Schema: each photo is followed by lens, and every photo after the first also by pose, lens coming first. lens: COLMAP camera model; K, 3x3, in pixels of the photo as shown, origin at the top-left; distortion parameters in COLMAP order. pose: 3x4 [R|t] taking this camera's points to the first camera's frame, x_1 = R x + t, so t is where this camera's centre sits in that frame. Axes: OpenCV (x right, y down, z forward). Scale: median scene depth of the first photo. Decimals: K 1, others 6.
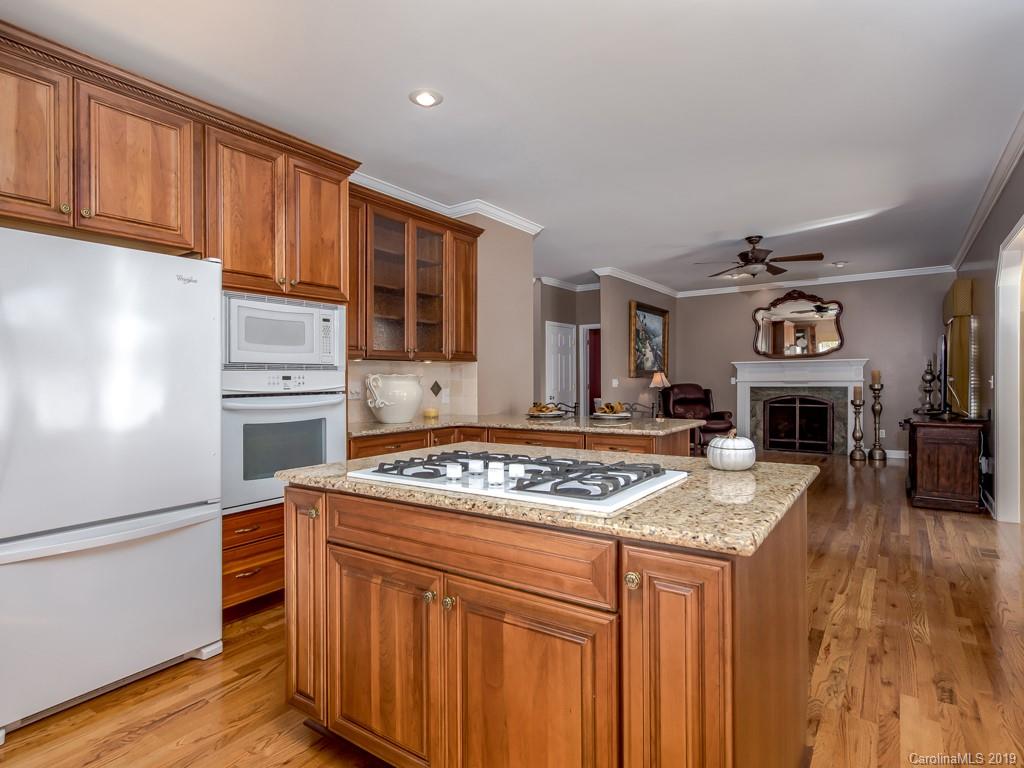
lens RADIAL K [[547.0, 0, 512.0], [0, 547.0, 384.0], [0, 0, 1]] dist [0.001363, 0.000962]
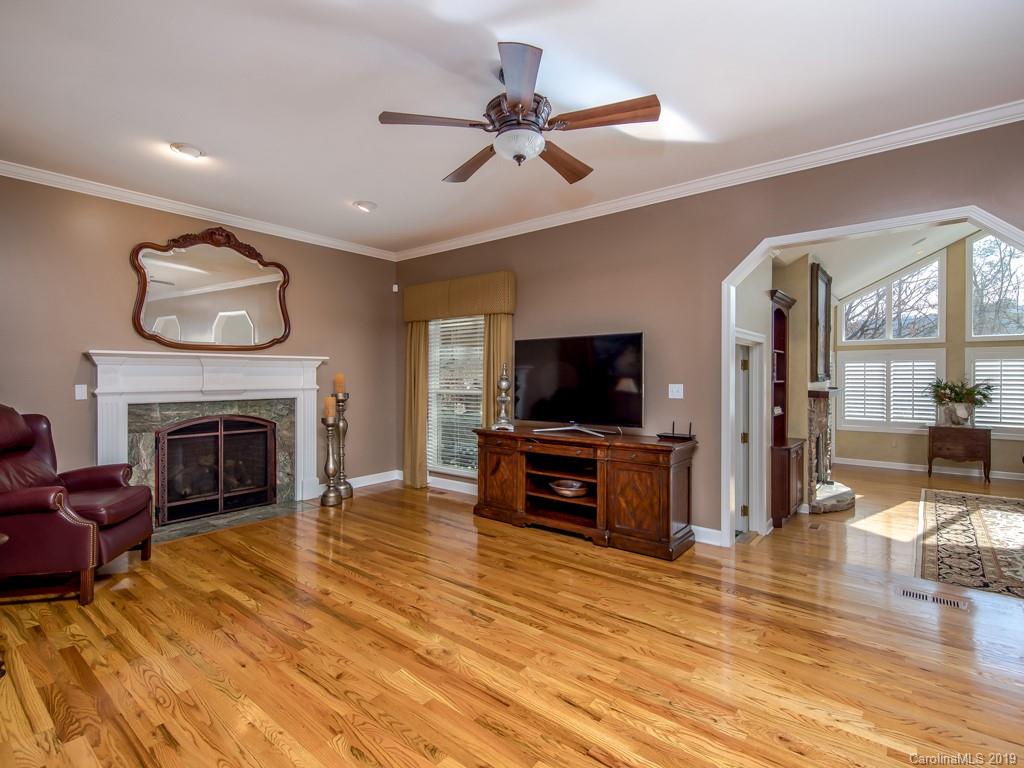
lens RADIAL K [[502.3, 0, 497.8], [0, 502.3, 377.7], [0, 0, 1]] dist [0.004415, 0.000236]
pose [[0.077340, 0.004623, 0.996994, 0.022395], [0.009800, 0.999937, -0.005397, -0.013615], [-0.996957, 0.010187, 0.077290, 0.701508]]
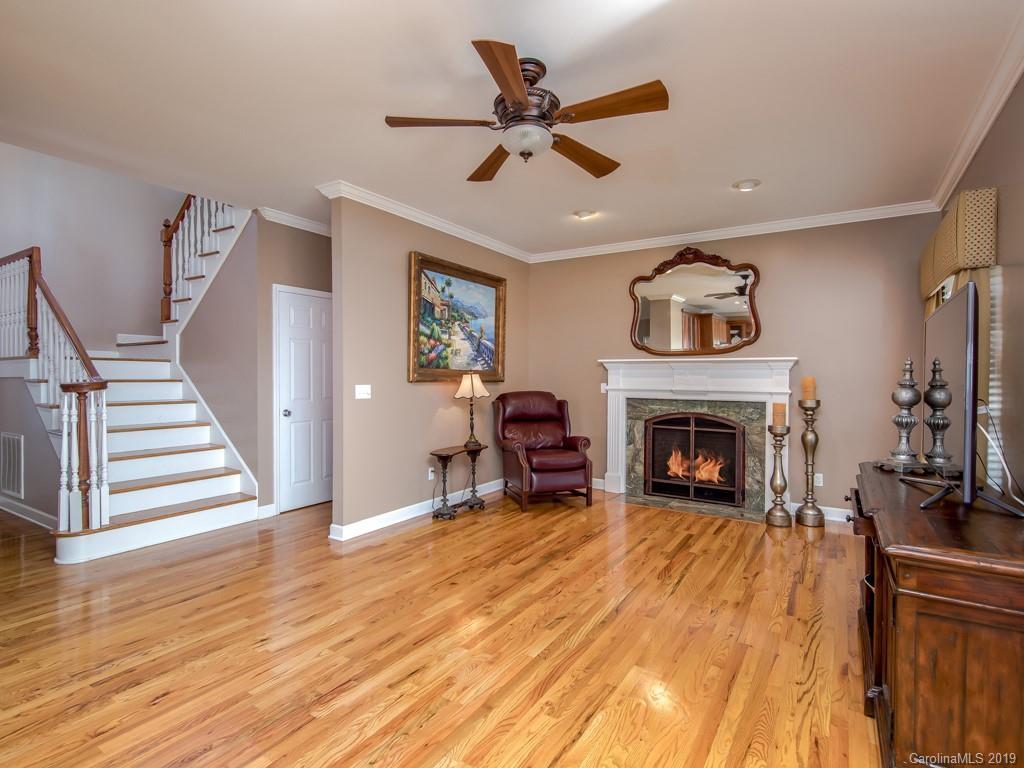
lens RADIAL K [[522.0, 0, 514.4], [0, 522.0, 375.0], [0, 0, 1]] dist [0.001903, -0.000335]
pose [[0.998605, 0.017447, 0.049841, 0.294222], [-0.016866, 0.999785, -0.012053, -0.013627], [-0.050040, 0.011196, 0.998684, 0.416041]]
